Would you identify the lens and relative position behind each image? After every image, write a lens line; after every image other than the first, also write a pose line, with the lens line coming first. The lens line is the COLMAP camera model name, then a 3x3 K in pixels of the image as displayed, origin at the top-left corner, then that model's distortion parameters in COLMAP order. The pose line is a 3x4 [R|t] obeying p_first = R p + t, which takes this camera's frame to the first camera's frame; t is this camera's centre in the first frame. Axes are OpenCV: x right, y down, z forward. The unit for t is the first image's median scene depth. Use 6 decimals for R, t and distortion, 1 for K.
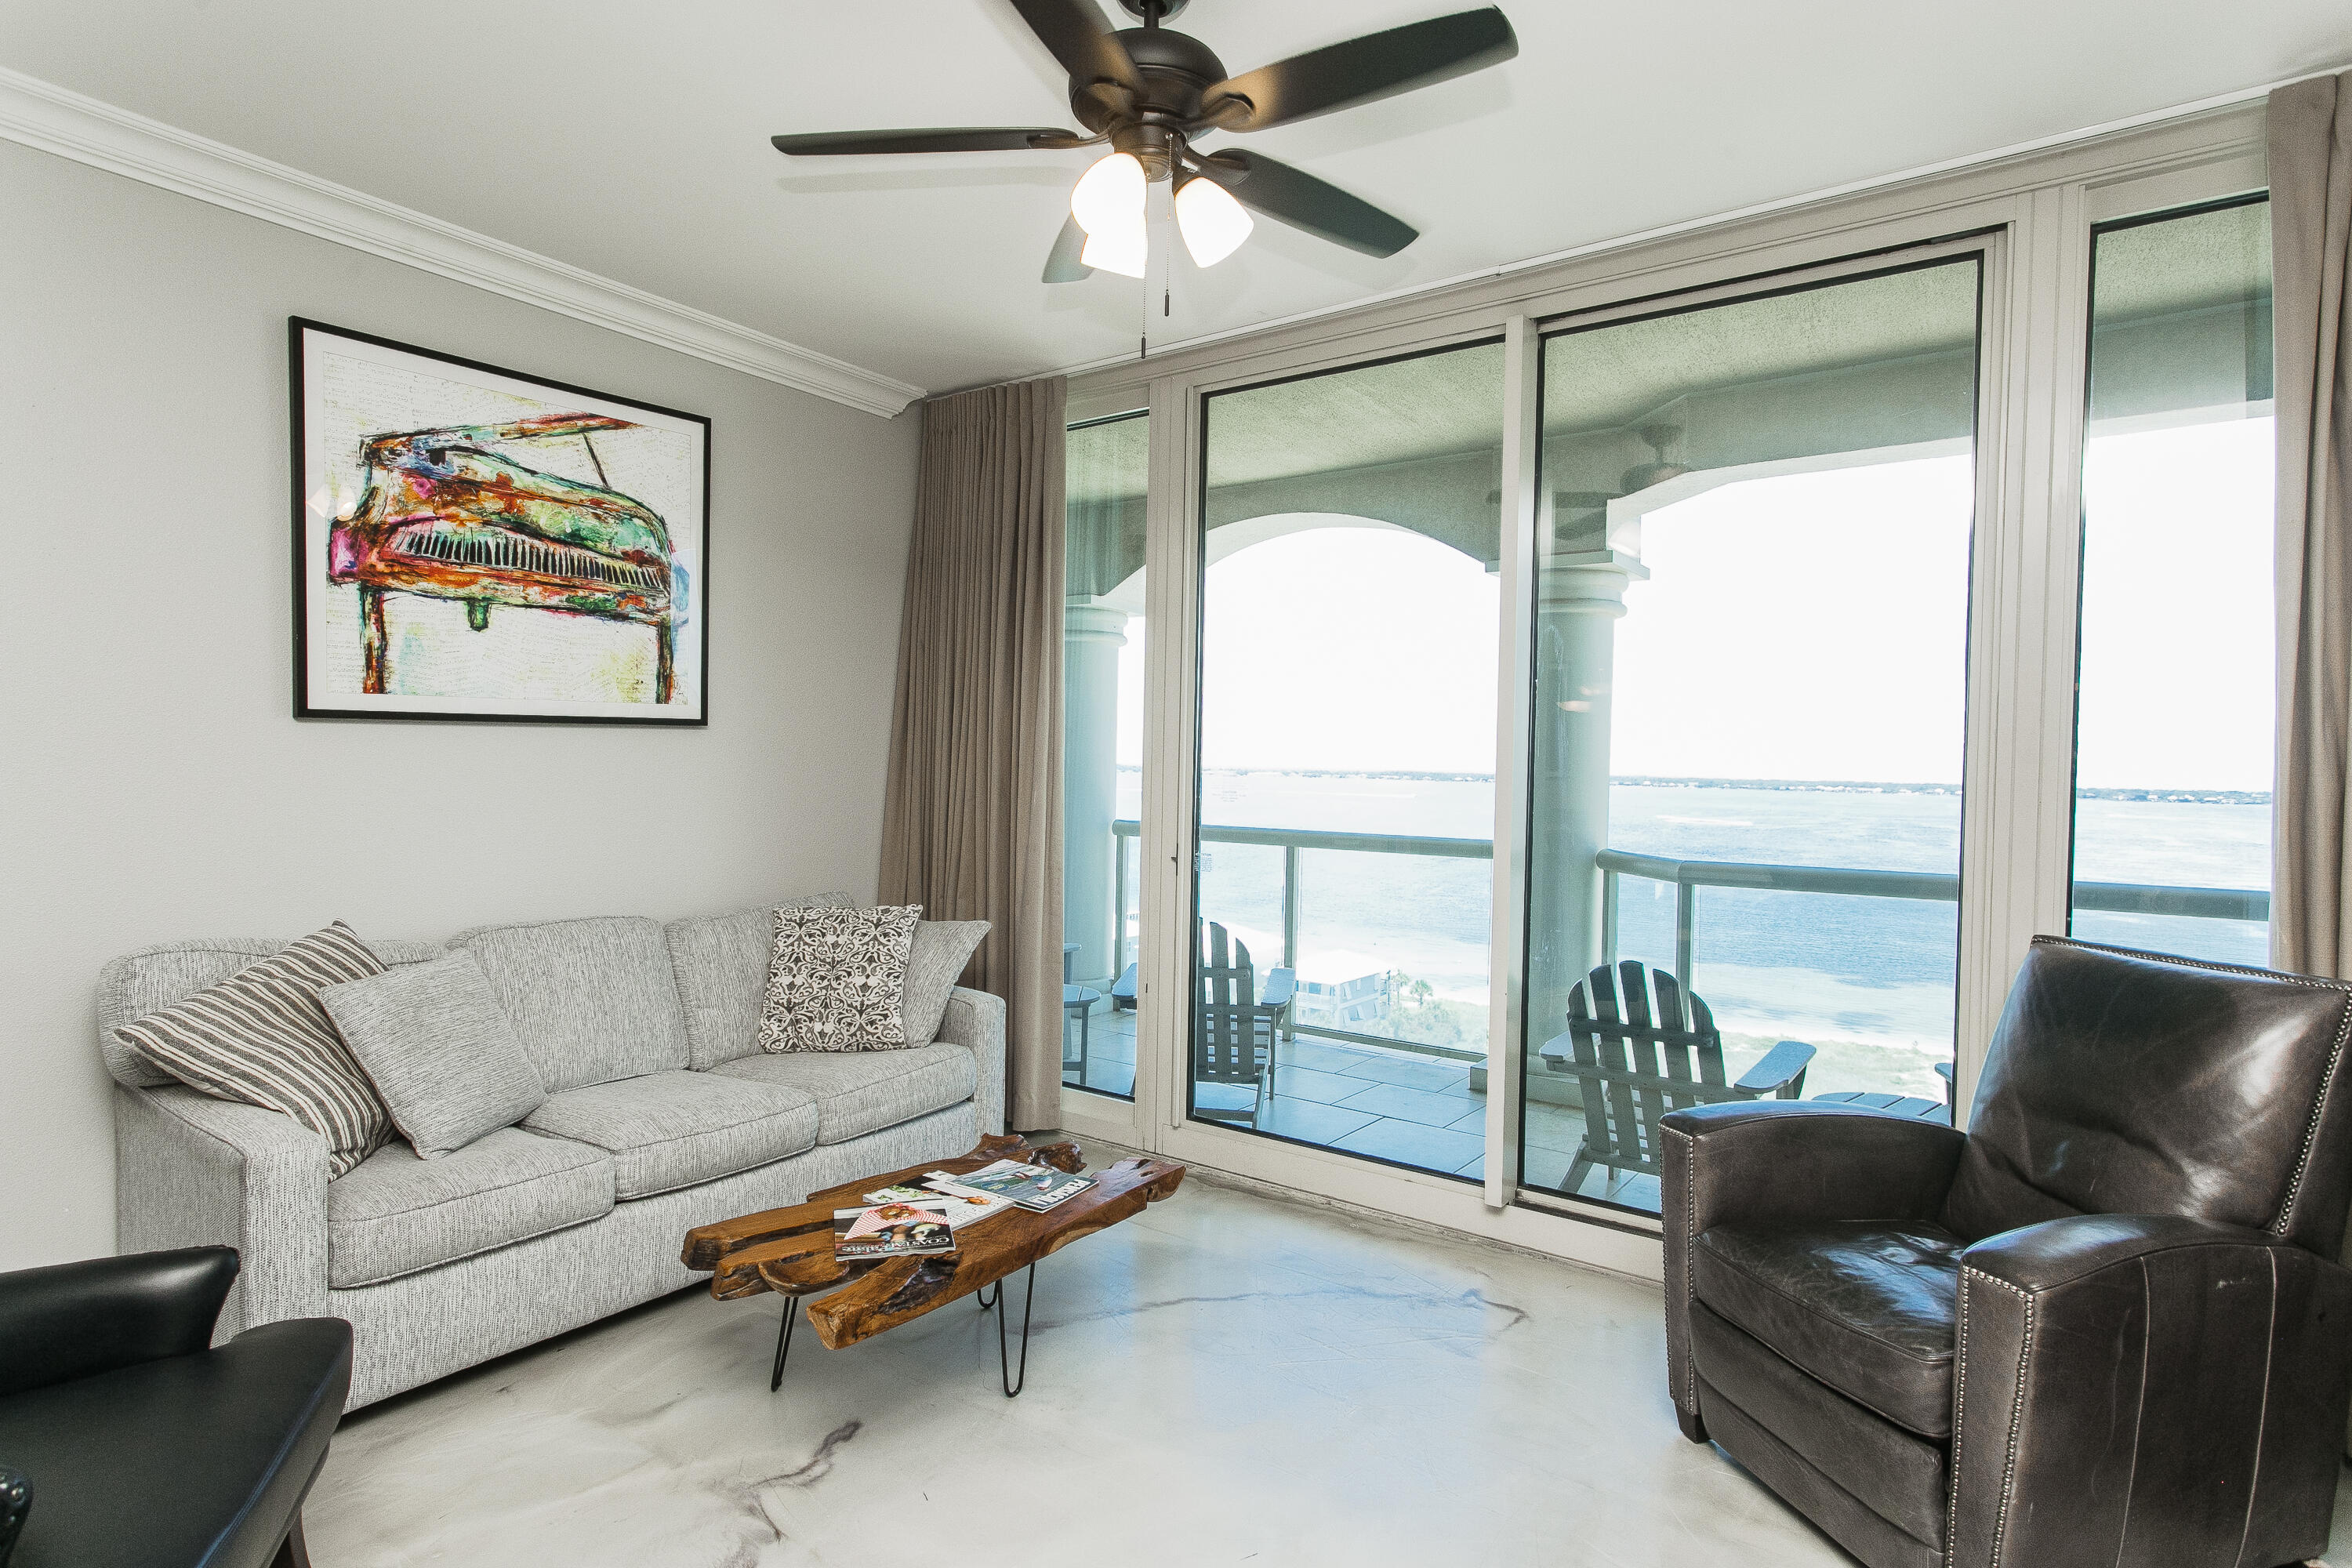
lens RADIAL K [[1223.9, 0, 1163.8], [0, 1223.9, 782.6], [0, 0, 1]] dist [-0.003516, 0.000143]
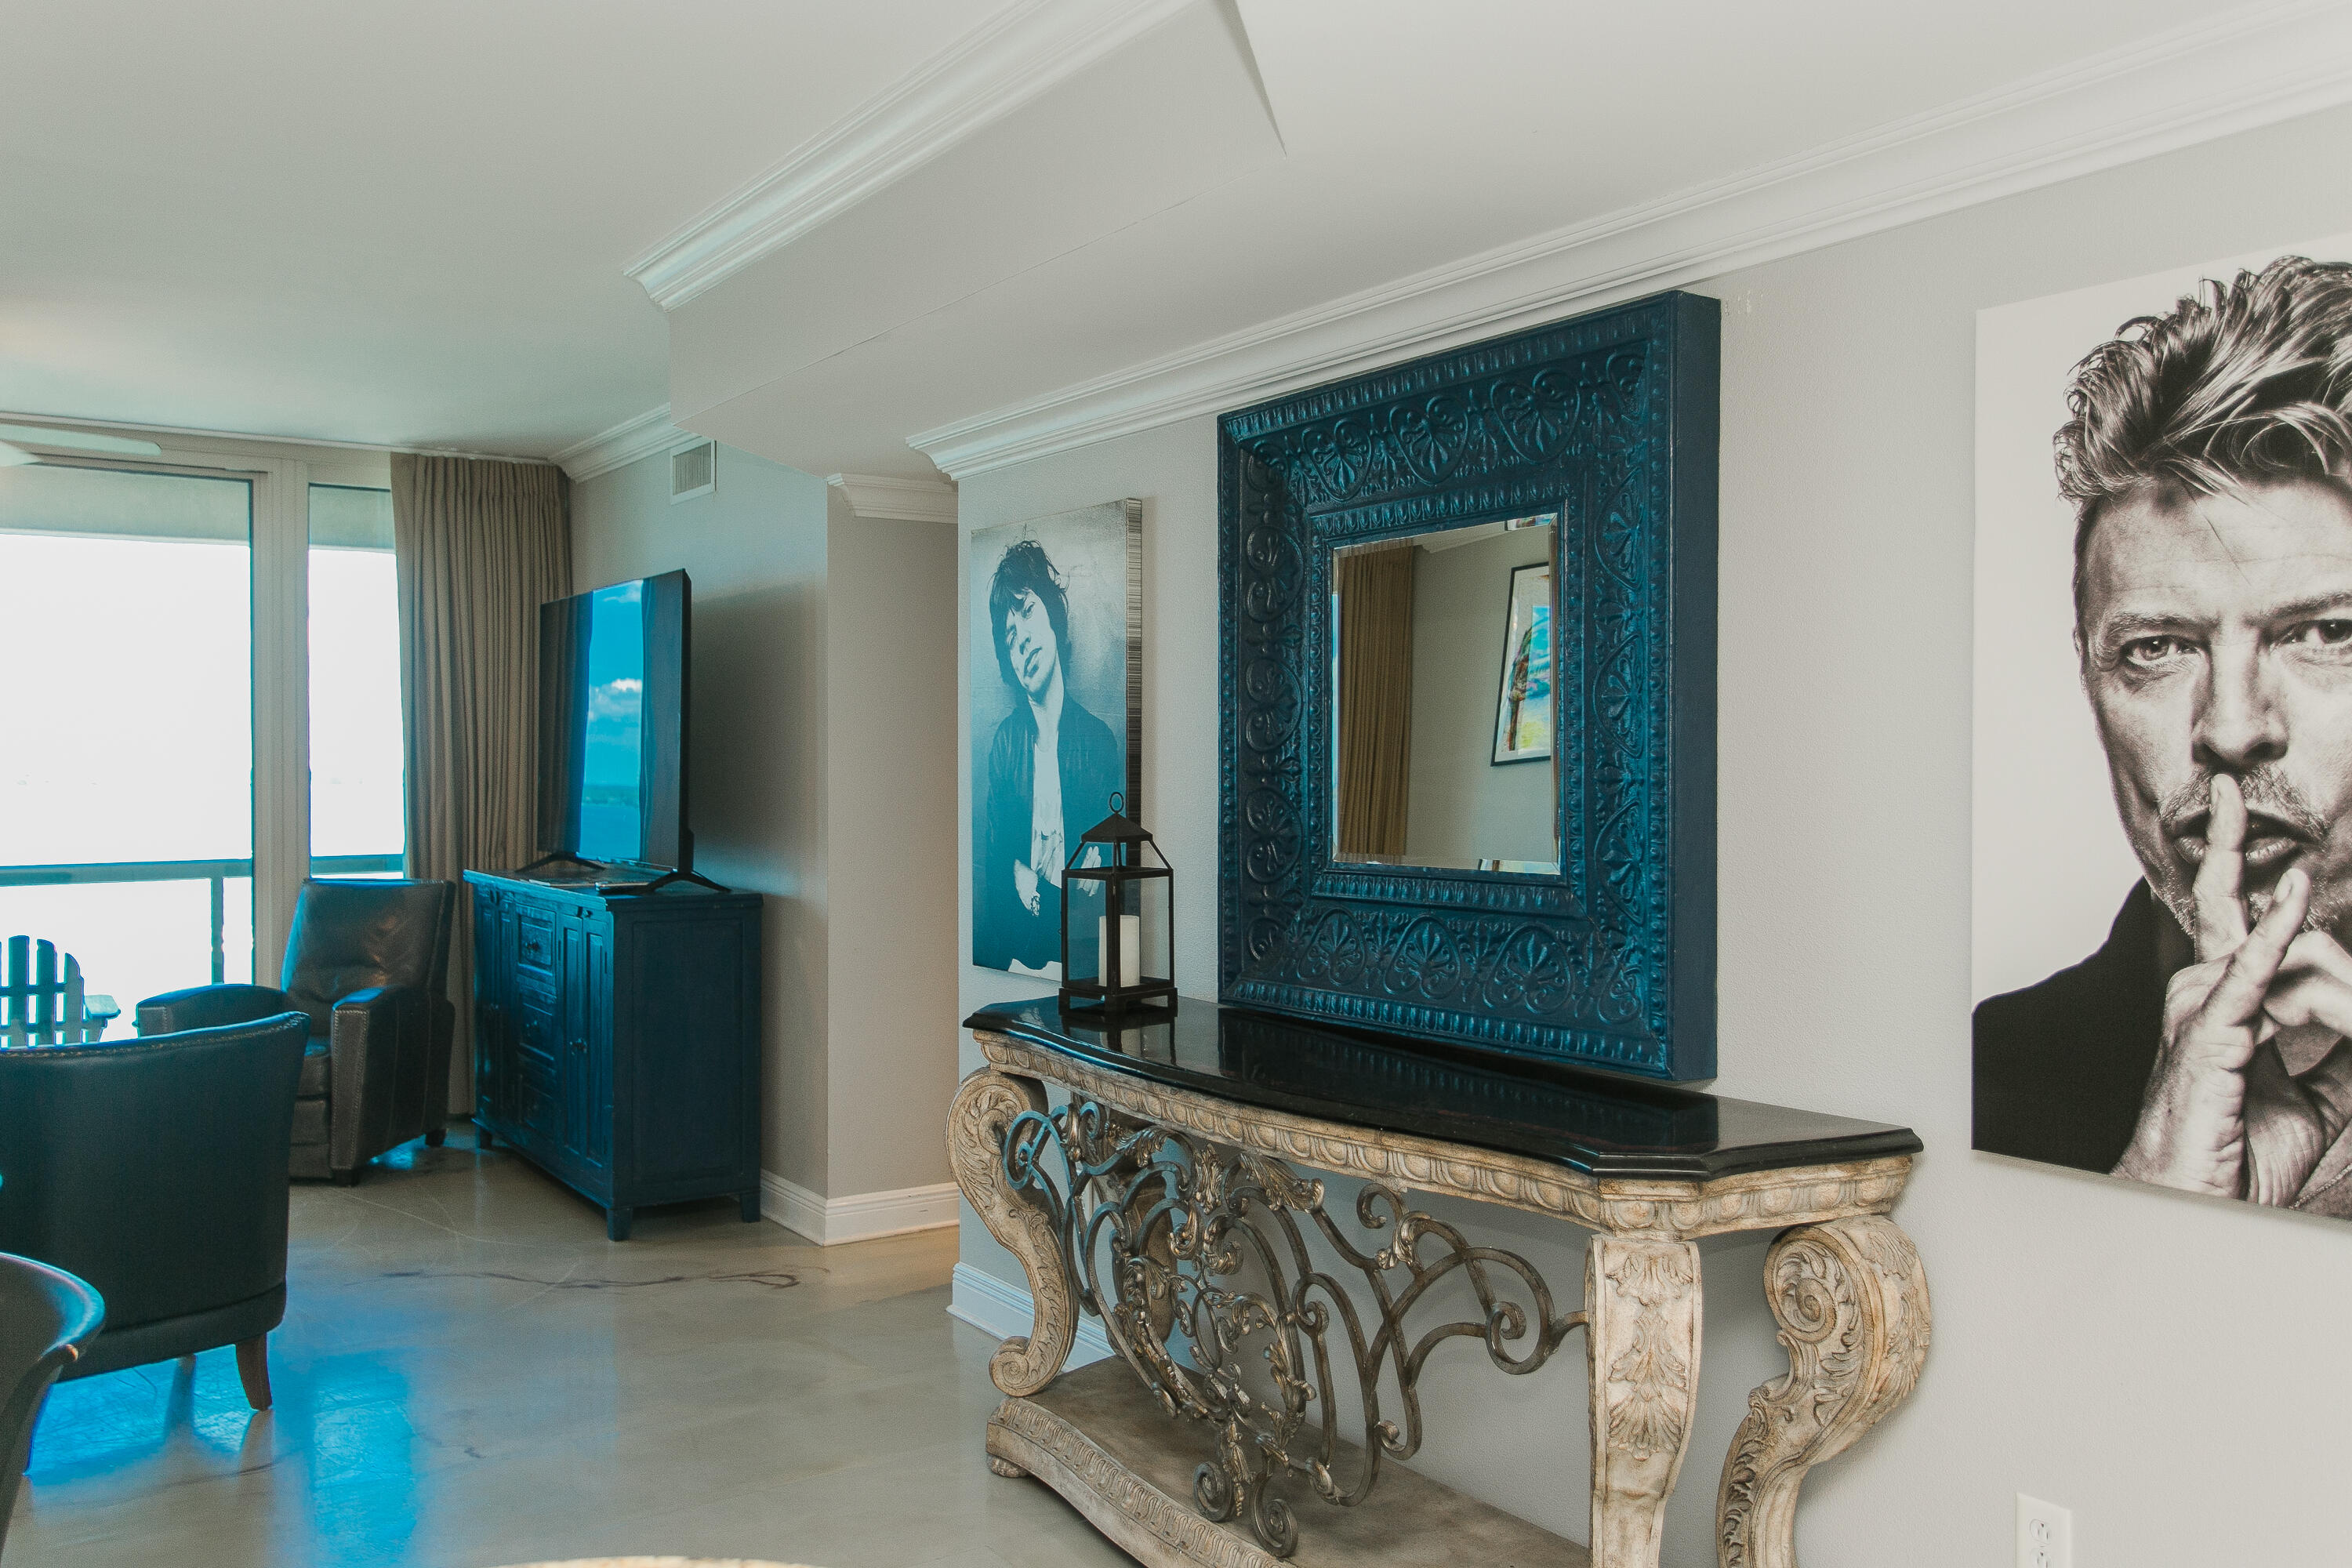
lens RADIAL K [[1888.2, 0, 1176.0], [0, 1888.2, 784.0], [0, 0, 1]] dist [0.008418, -0.000417]
pose [[0.340540, -0.031184, 0.939713, -1.026071], [0.021108, 0.999452, 0.025517, -0.042001], [-0.939993, 0.011146, 0.341012, -0.818041]]
